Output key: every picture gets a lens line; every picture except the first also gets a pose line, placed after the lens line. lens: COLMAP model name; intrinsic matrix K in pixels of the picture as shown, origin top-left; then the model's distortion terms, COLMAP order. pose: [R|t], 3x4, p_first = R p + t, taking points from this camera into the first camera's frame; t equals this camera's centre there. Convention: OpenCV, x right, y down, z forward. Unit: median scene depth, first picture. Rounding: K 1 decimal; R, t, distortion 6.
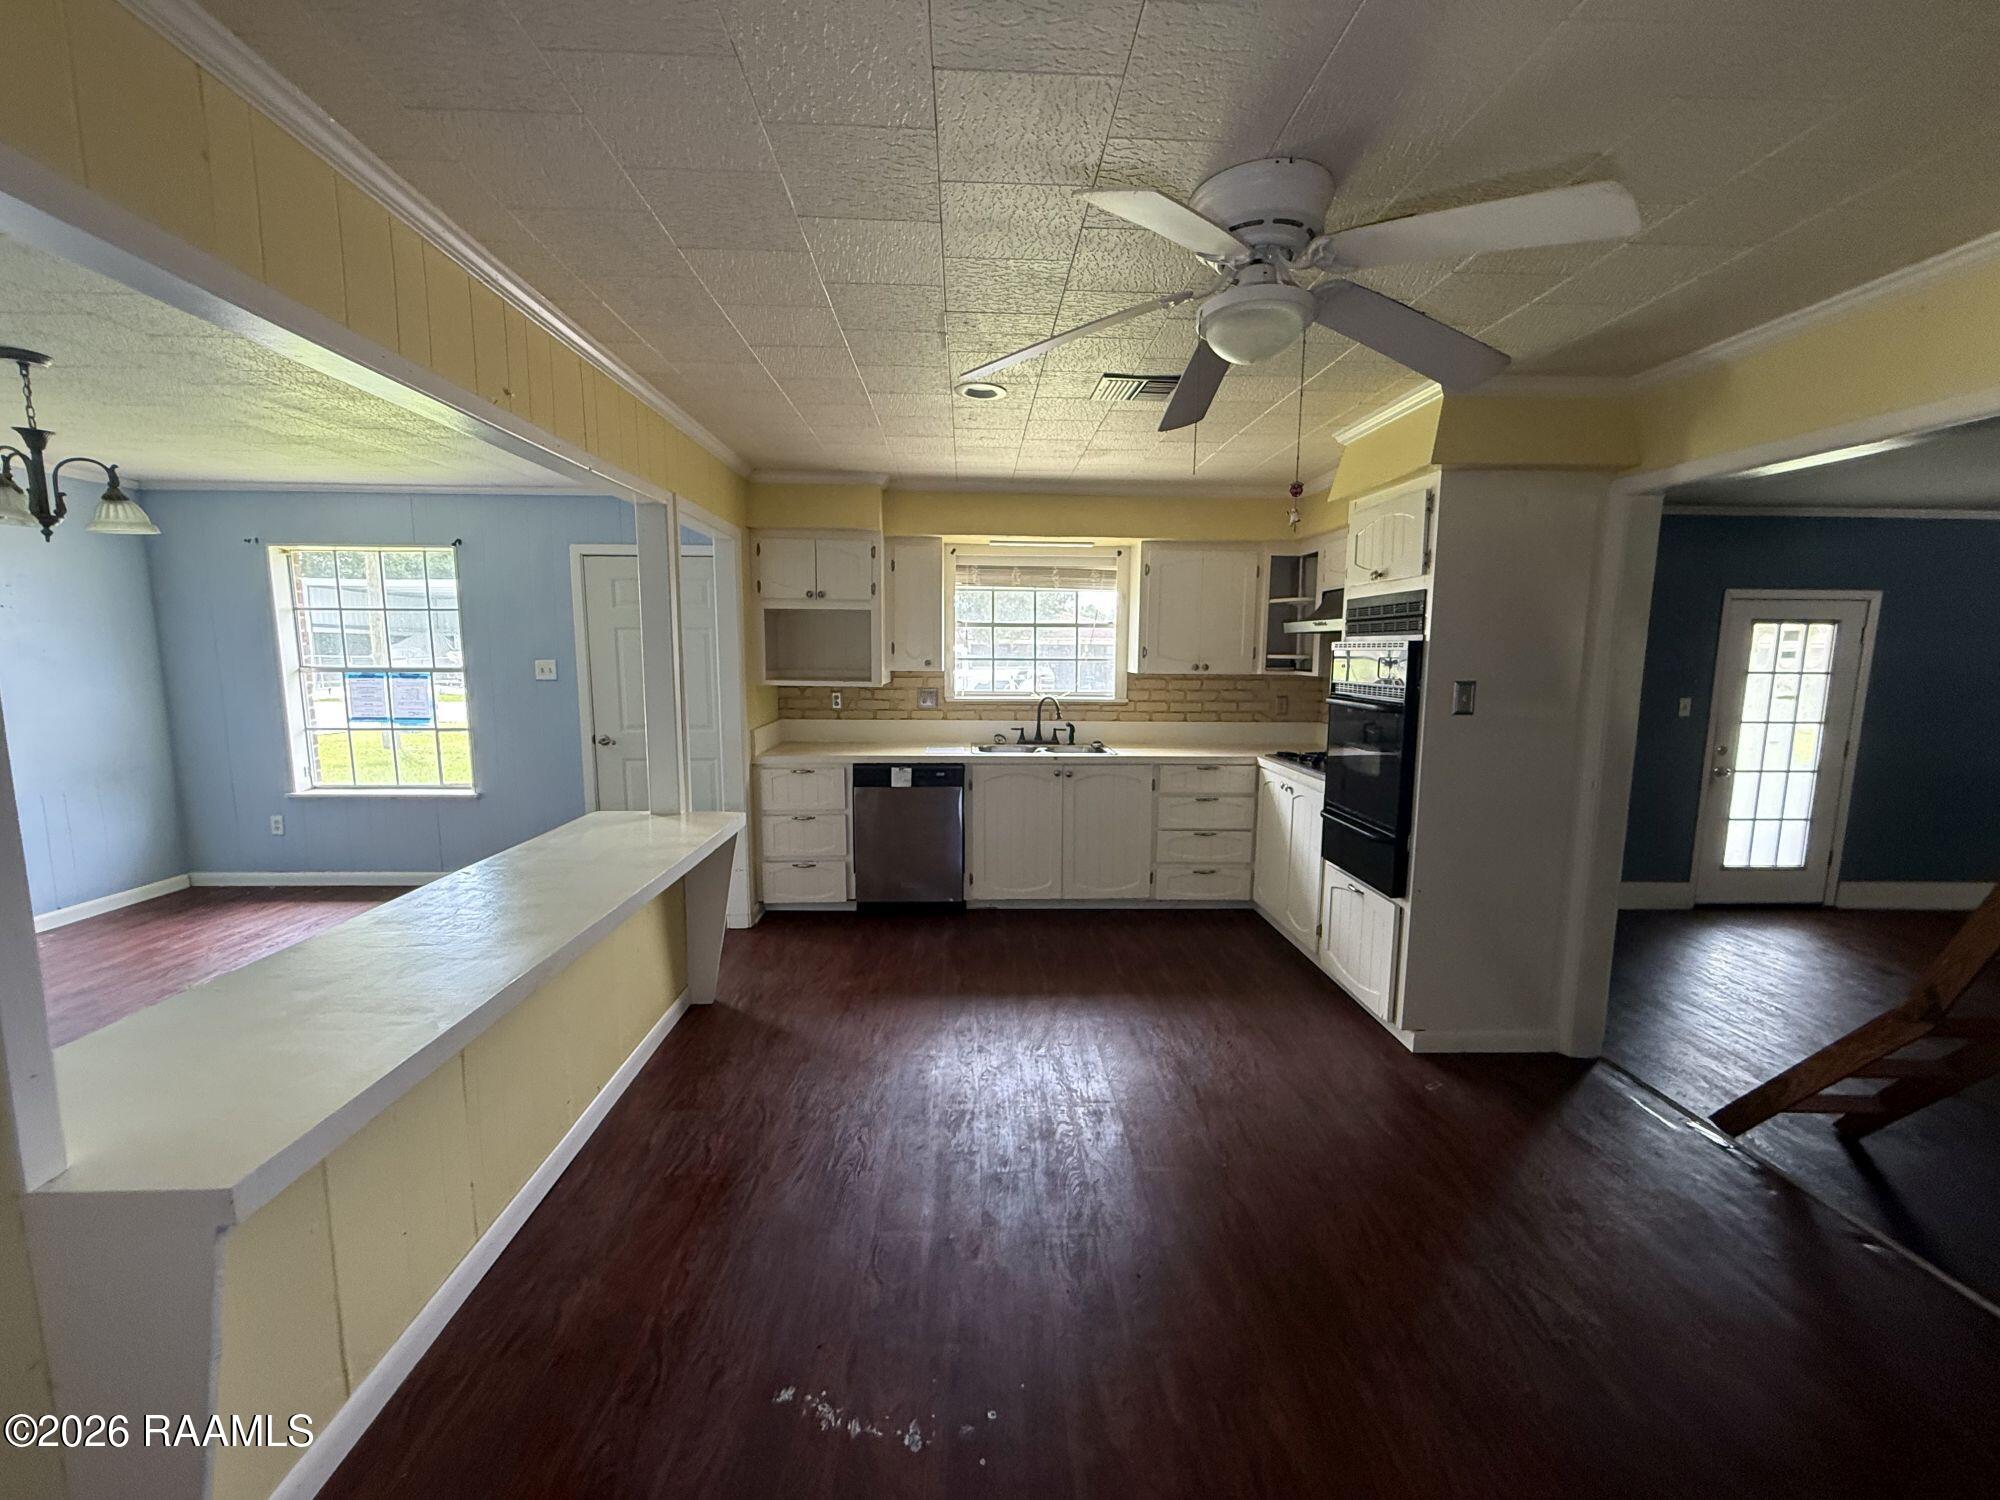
lens RADIAL K [[801.1, 0, 996.5], [0, 801.1, 749.4], [0, 0, 1]] dist [0.000562, 0.000156]
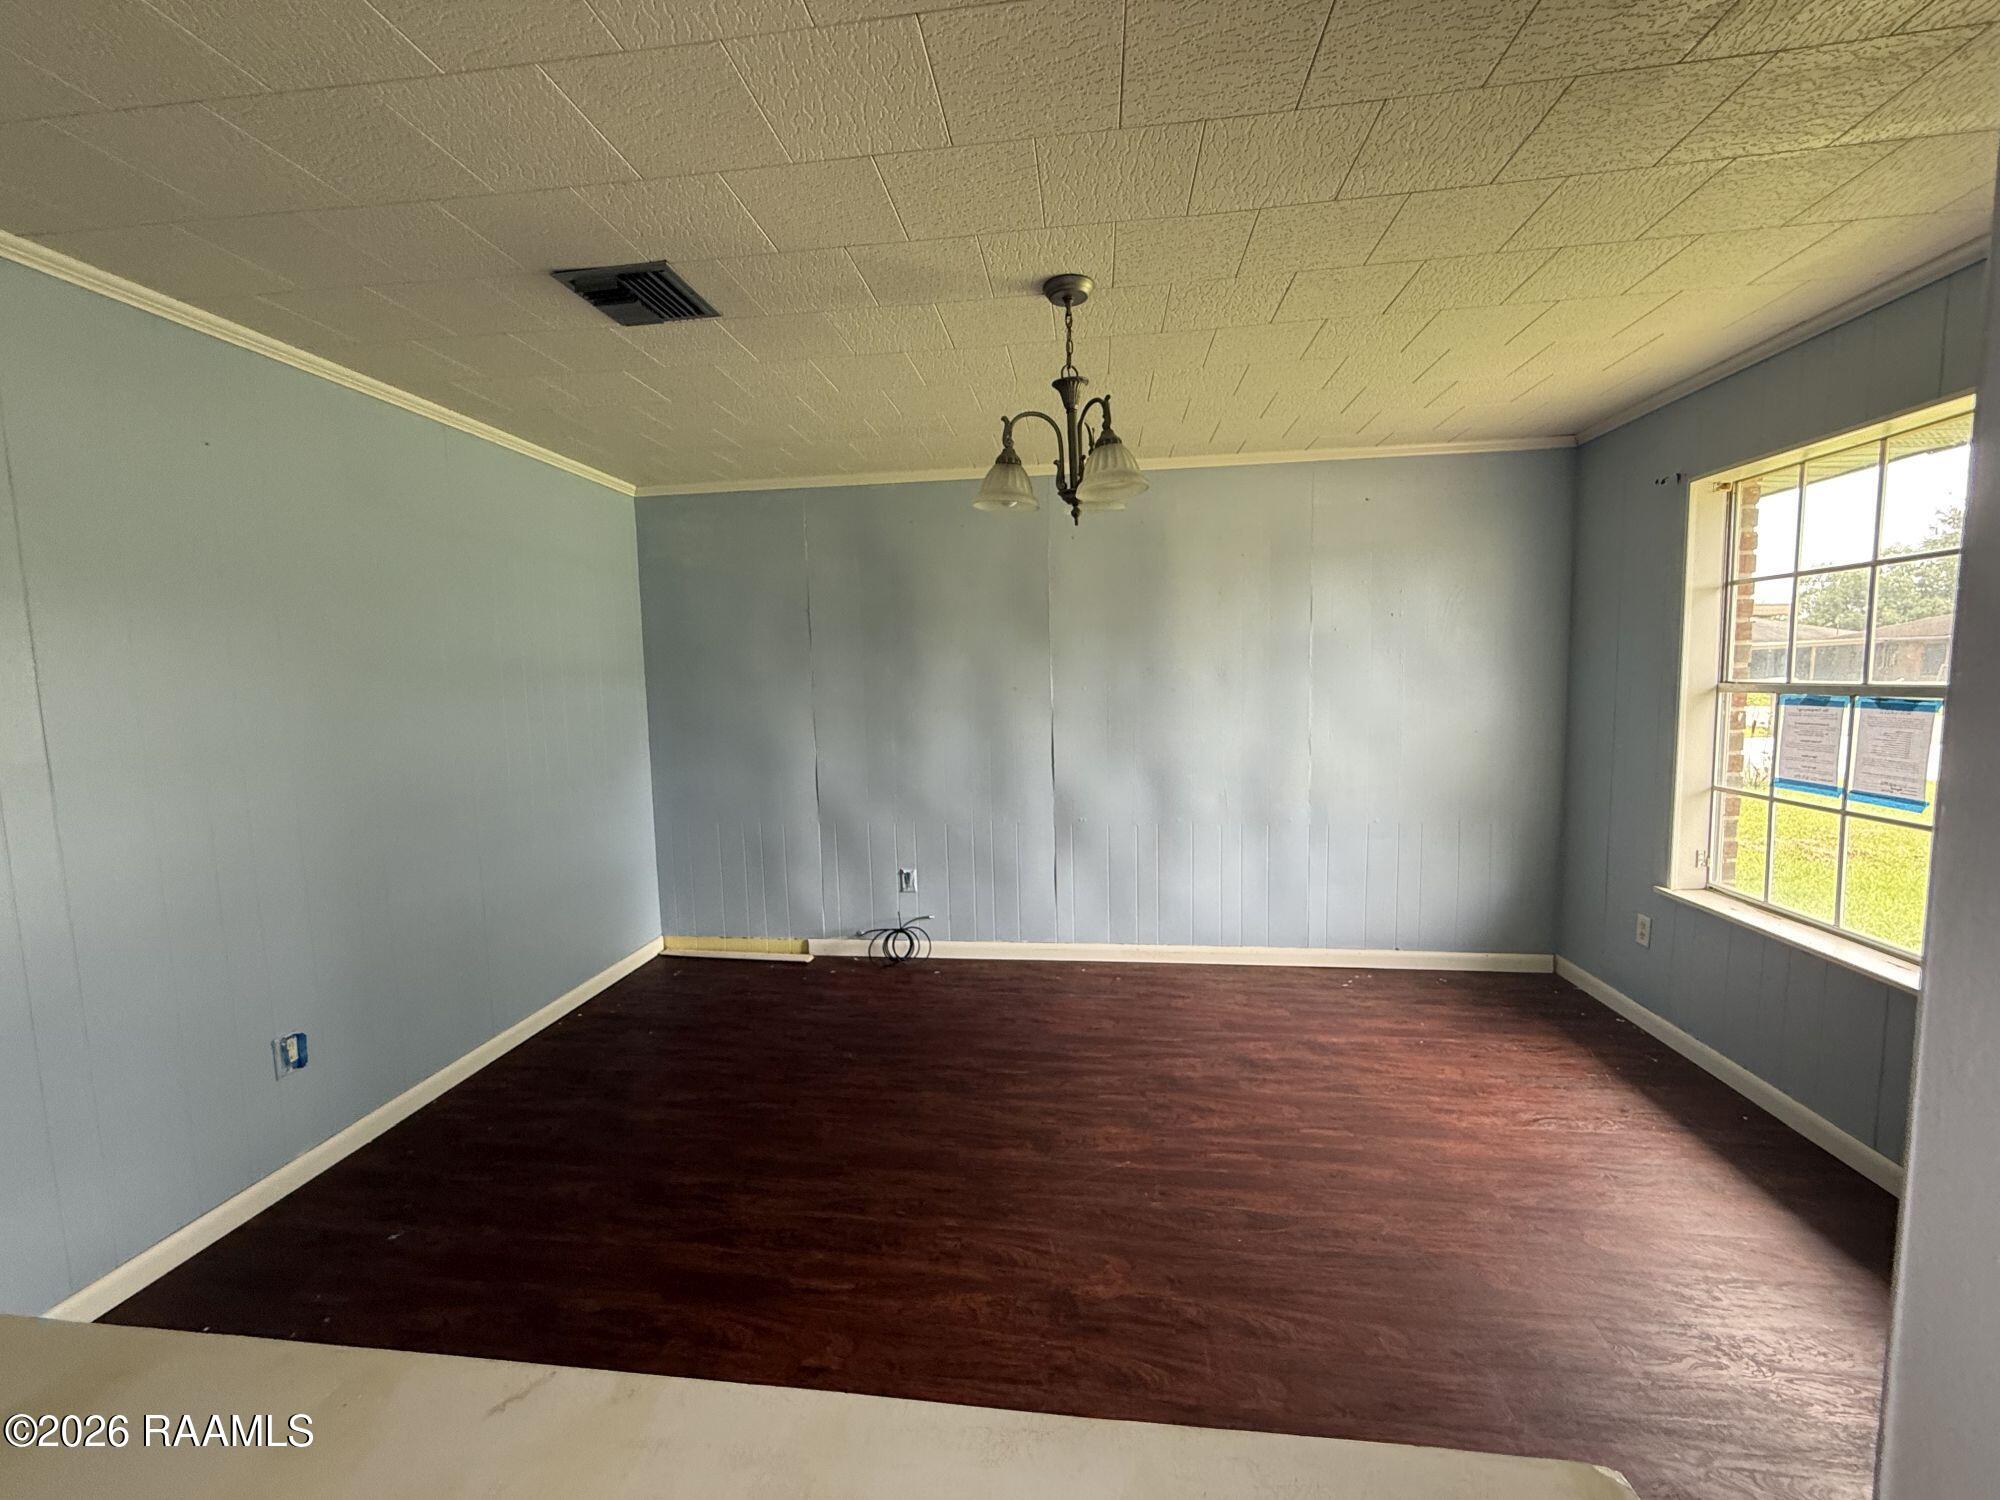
lens RADIAL K [[792.3, 0, 1000.0], [0, 792.3, 750.0], [0, 0, 1]] dist [-0.000257, -0.000038]
pose [[-0.160711, 0.089696, -0.982917, -0.213613], [-0.101862, 0.989037, 0.106910, -0.063831], [0.981731, 0.117304, -0.149813, 0.587898]]
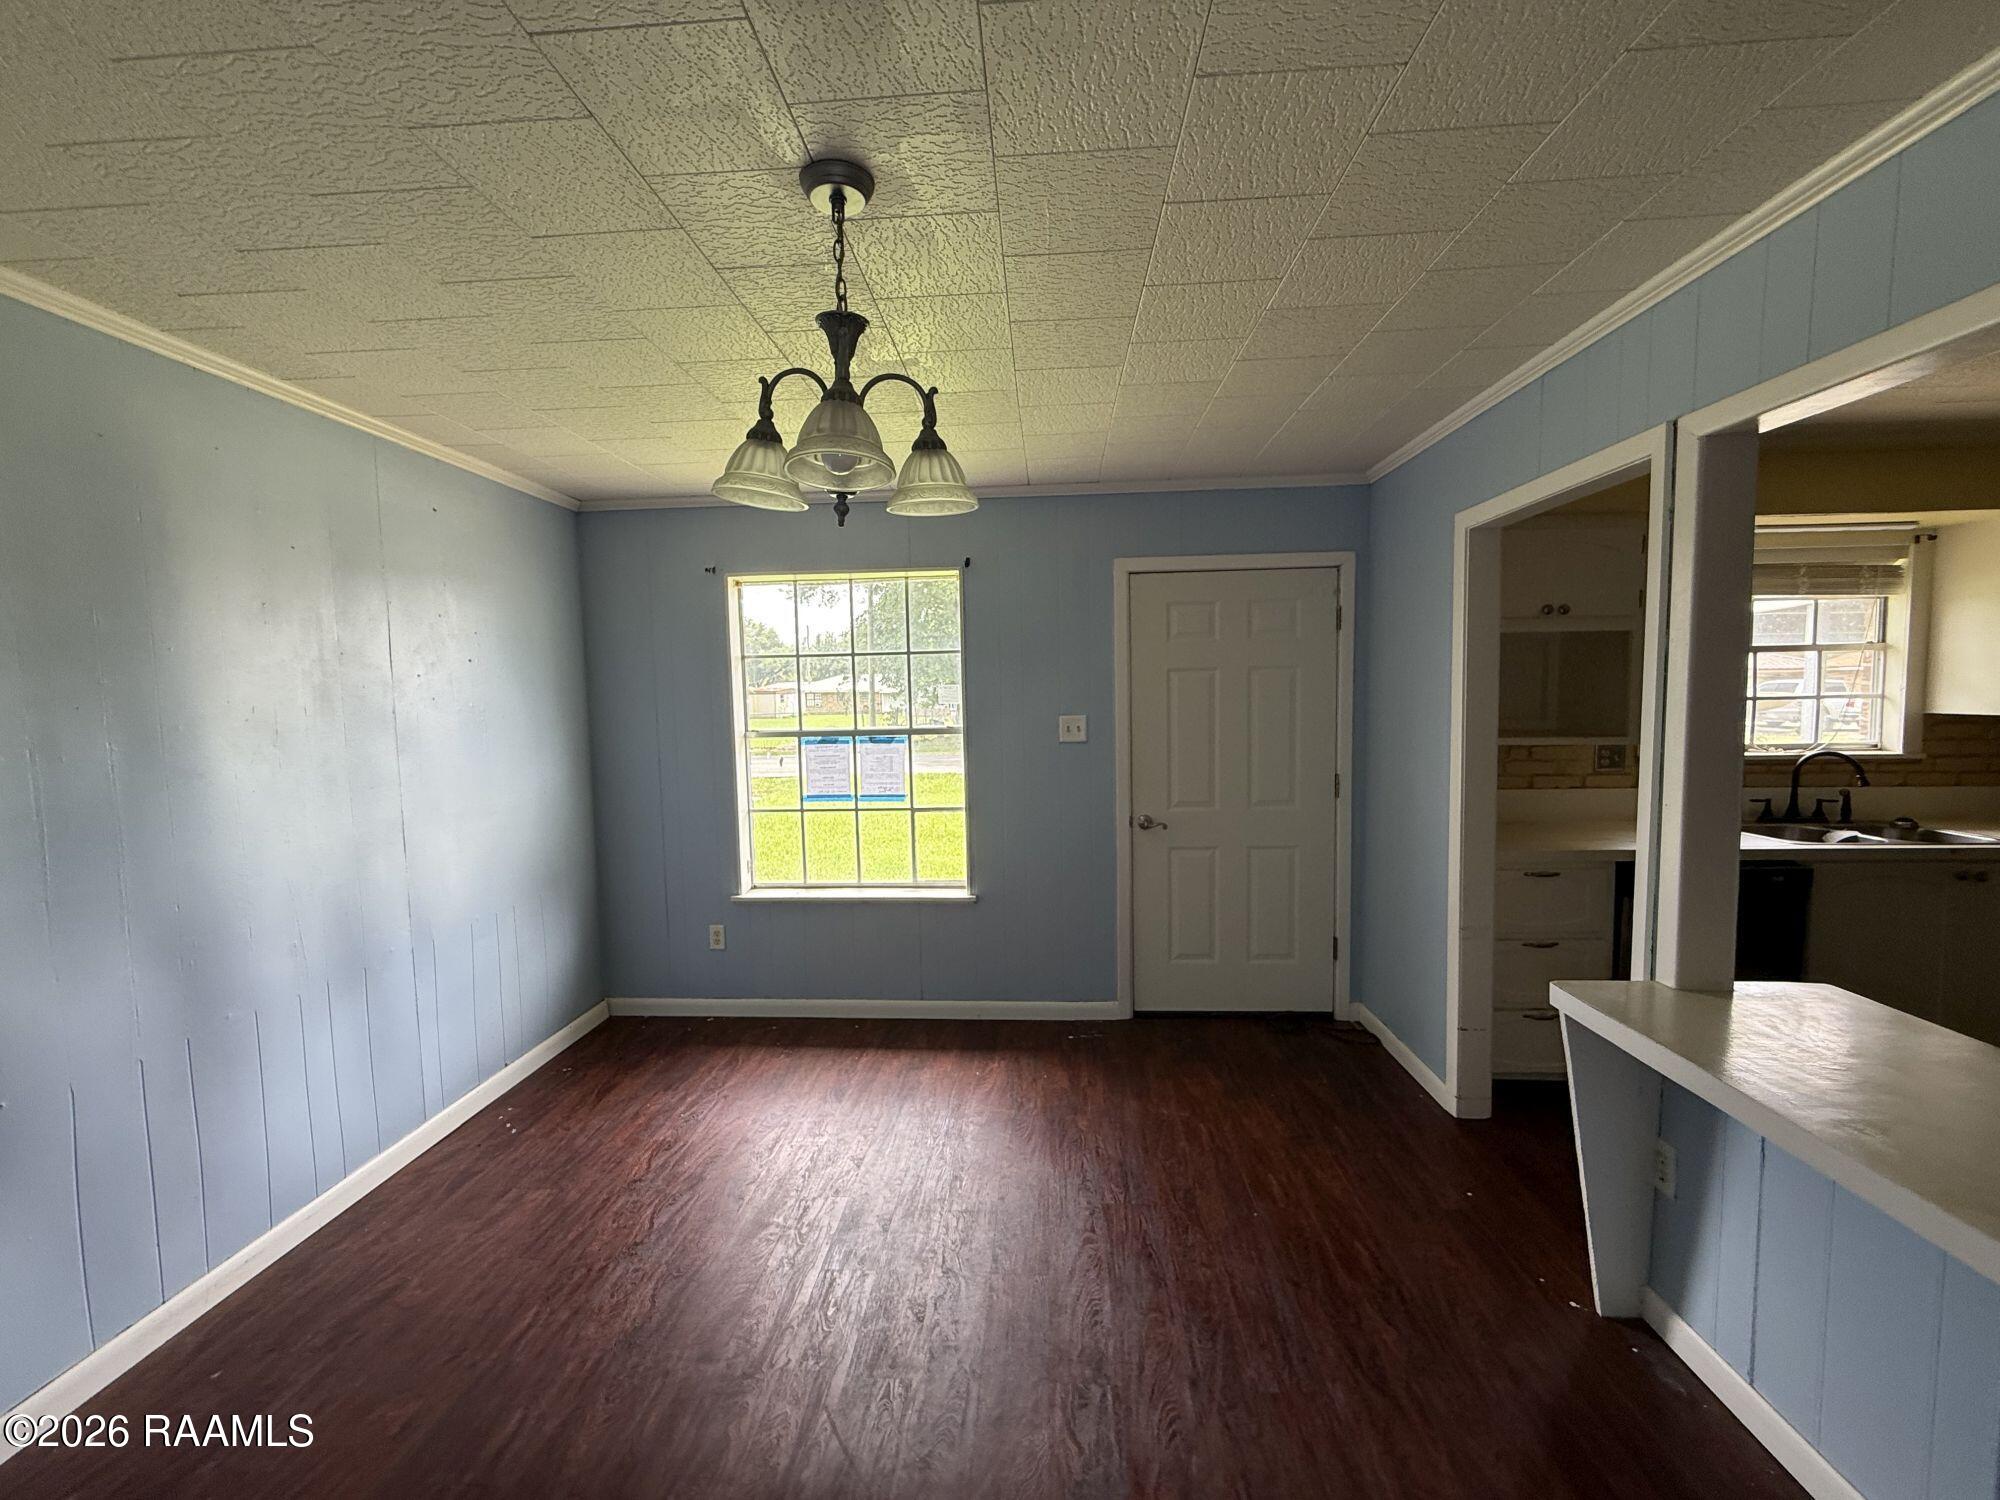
lens RADIAL K [[801.1, 0, 996.5], [0, 801.1, 749.4], [0, 0, 1]] dist [0.000562, 0.000156]
pose [[0.995110, -0.018444, -0.097032, -0.565264], [0.013068, 0.998359, -0.055754, -0.039745], [0.097901, 0.054214, 0.993718, 0.259213]]
